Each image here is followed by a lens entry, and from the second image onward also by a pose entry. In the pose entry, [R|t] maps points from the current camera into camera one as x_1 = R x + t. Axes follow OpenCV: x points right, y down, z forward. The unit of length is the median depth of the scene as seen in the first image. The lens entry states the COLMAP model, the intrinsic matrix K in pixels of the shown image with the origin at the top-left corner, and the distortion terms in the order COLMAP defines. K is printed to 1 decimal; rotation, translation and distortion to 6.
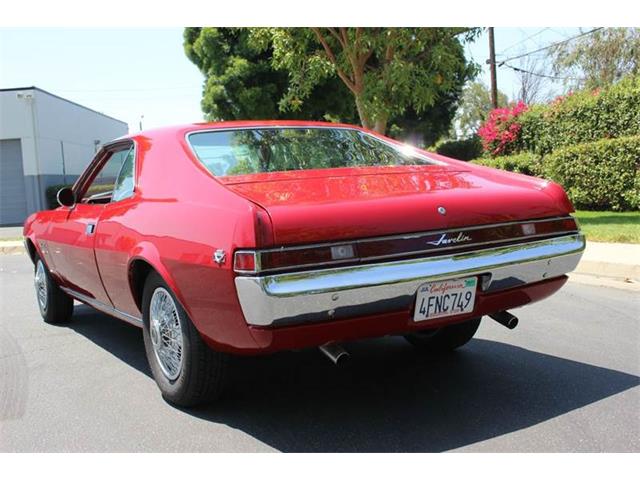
lens RADIAL K [[701.8, 0, 320.0], [0, 701.8, 240.0], [0, 0, 1]] dist [-0.085717, 0.045503]
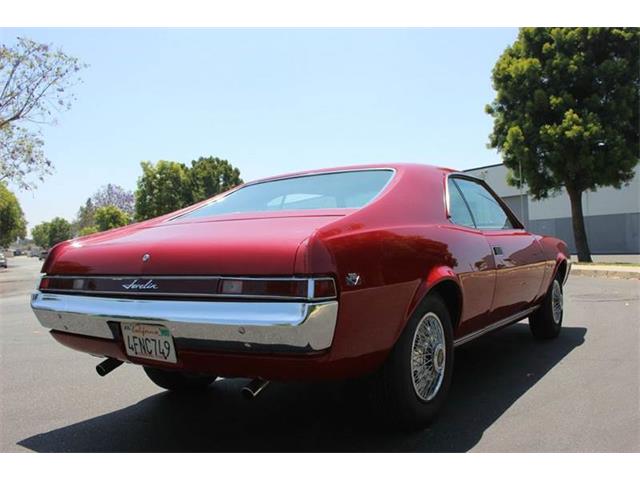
lens RADIAL K [[594.8, 0, 351.1], [0, 594.8, 240.9], [0, 0, 1]] dist [-0.030984, 0.008645]
pose [[0.449462, 0.038641, -0.892463, 1.103708], [-0.071612, 0.997407, 0.007119, -0.095046], [0.890424, 0.060711, 0.451064, 0.864076]]
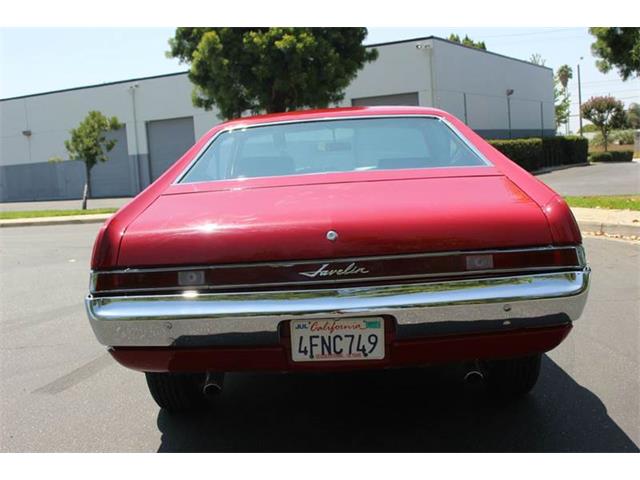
lens RADIAL K [[801.5, 0, 320.0], [0, 801.5, 240.0], [0, 0, 1]] dist [-0.096353, 0.023250]
pose [[0.838439, 0.061779, -0.541483, 0.678469], [-0.034840, 0.997598, 0.059872, -0.093018], [0.543881, -0.031333, 0.838577, 0.185117]]
